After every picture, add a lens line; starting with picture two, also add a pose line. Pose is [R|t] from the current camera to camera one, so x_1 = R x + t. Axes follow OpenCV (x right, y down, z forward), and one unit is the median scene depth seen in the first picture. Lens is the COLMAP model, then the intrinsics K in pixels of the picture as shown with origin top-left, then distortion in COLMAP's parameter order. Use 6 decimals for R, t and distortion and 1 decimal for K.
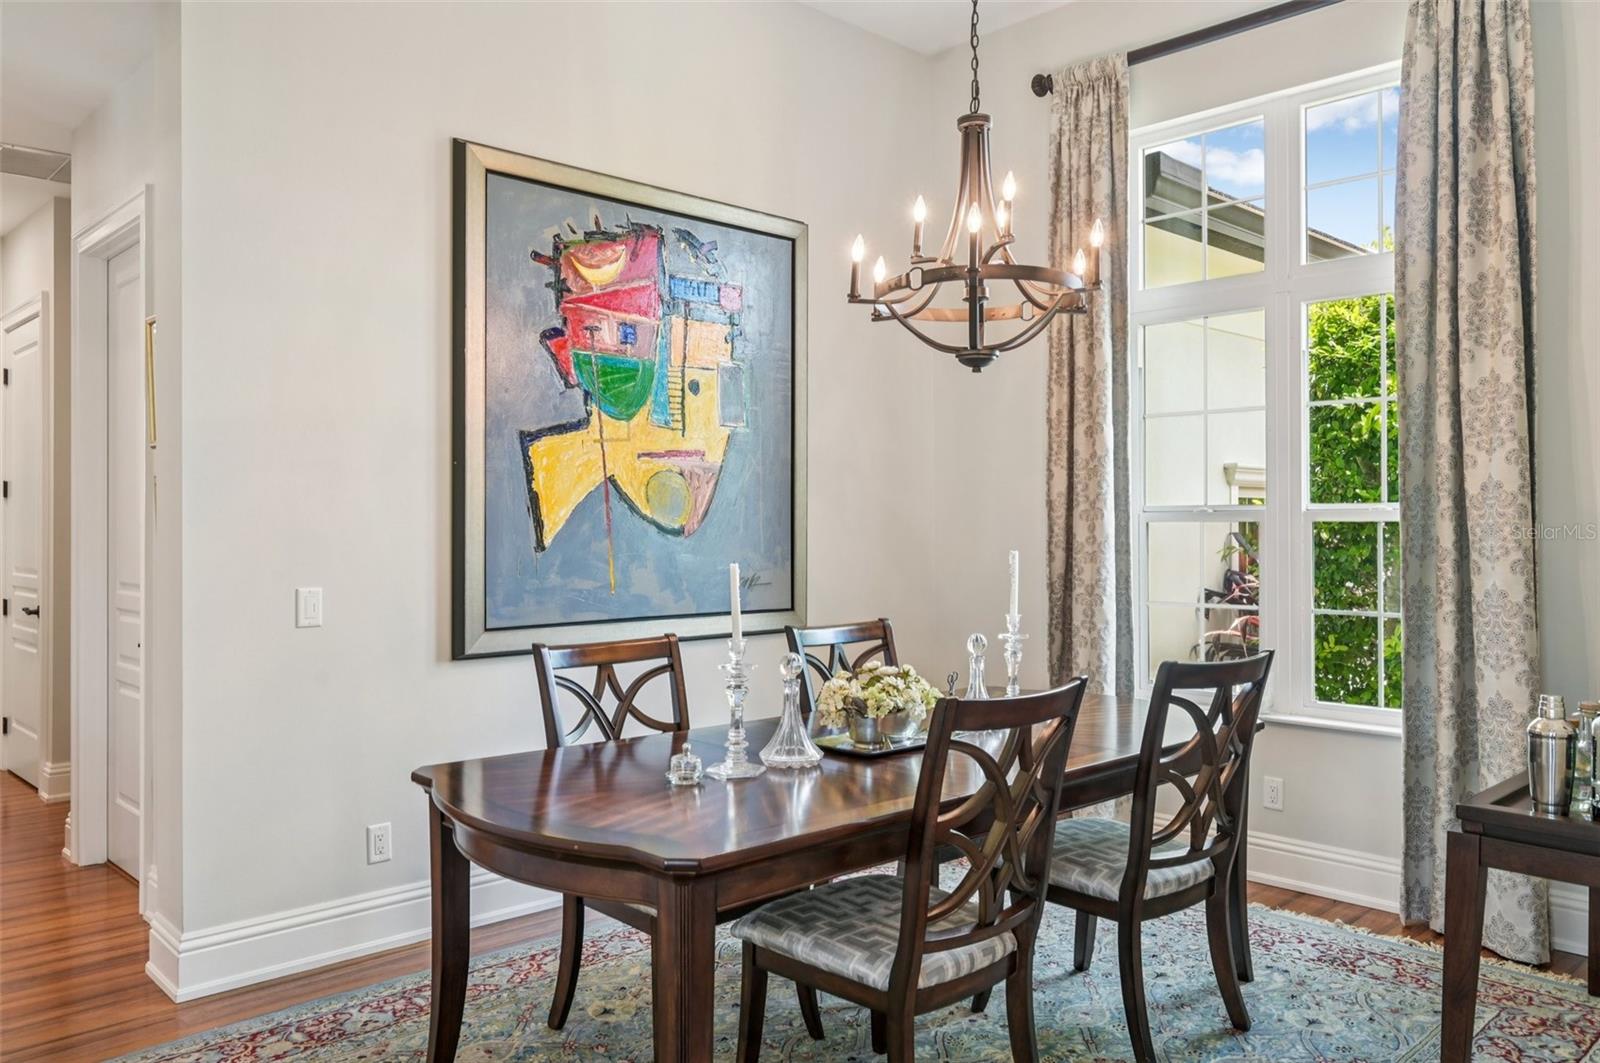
lens RADIAL K [[1198.6, 0, 801.9], [0, 1198.6, 517.4], [0, 0, 1]] dist [0.002236, -0.001446]
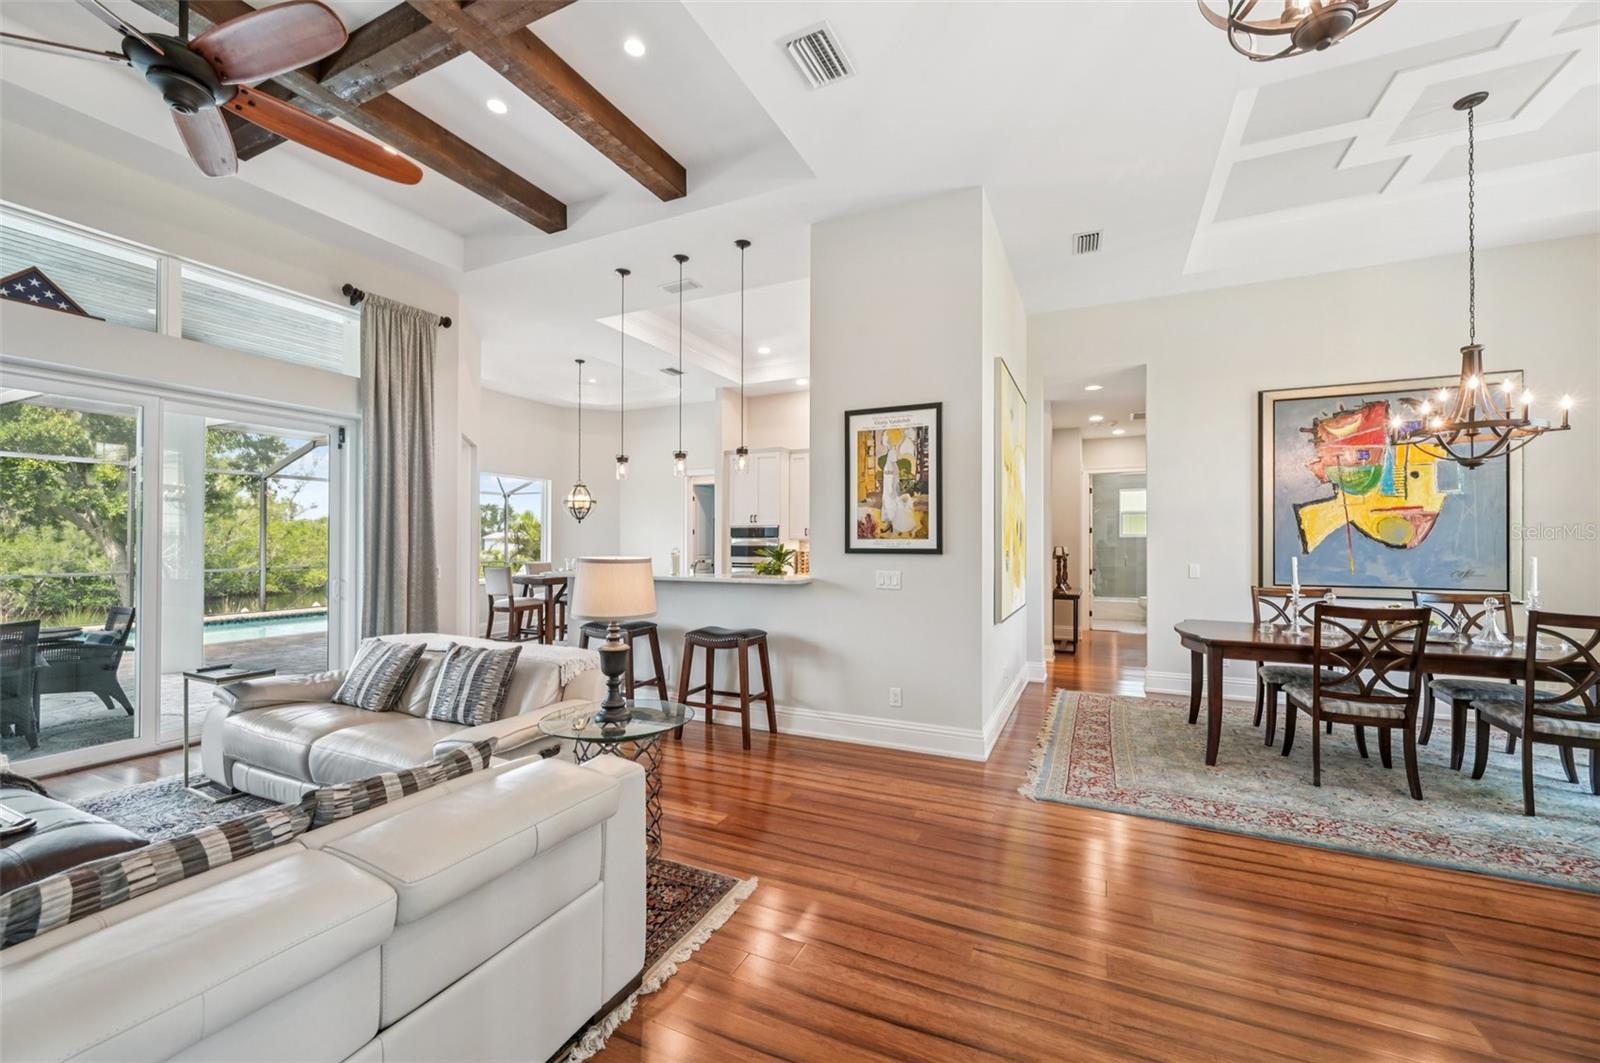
lens RADIAL K [[632.2, 0, 796.7], [0, 632.2, 539.7], [0, 0, 1]] dist [-0.000315, 0.000145]
pose [[0.344132, -0.002377, -0.938918, 0.610995], [0.004334, 0.999990, -0.000943, -0.003518], [0.938911, -0.003745, 0.344139, -0.374543]]
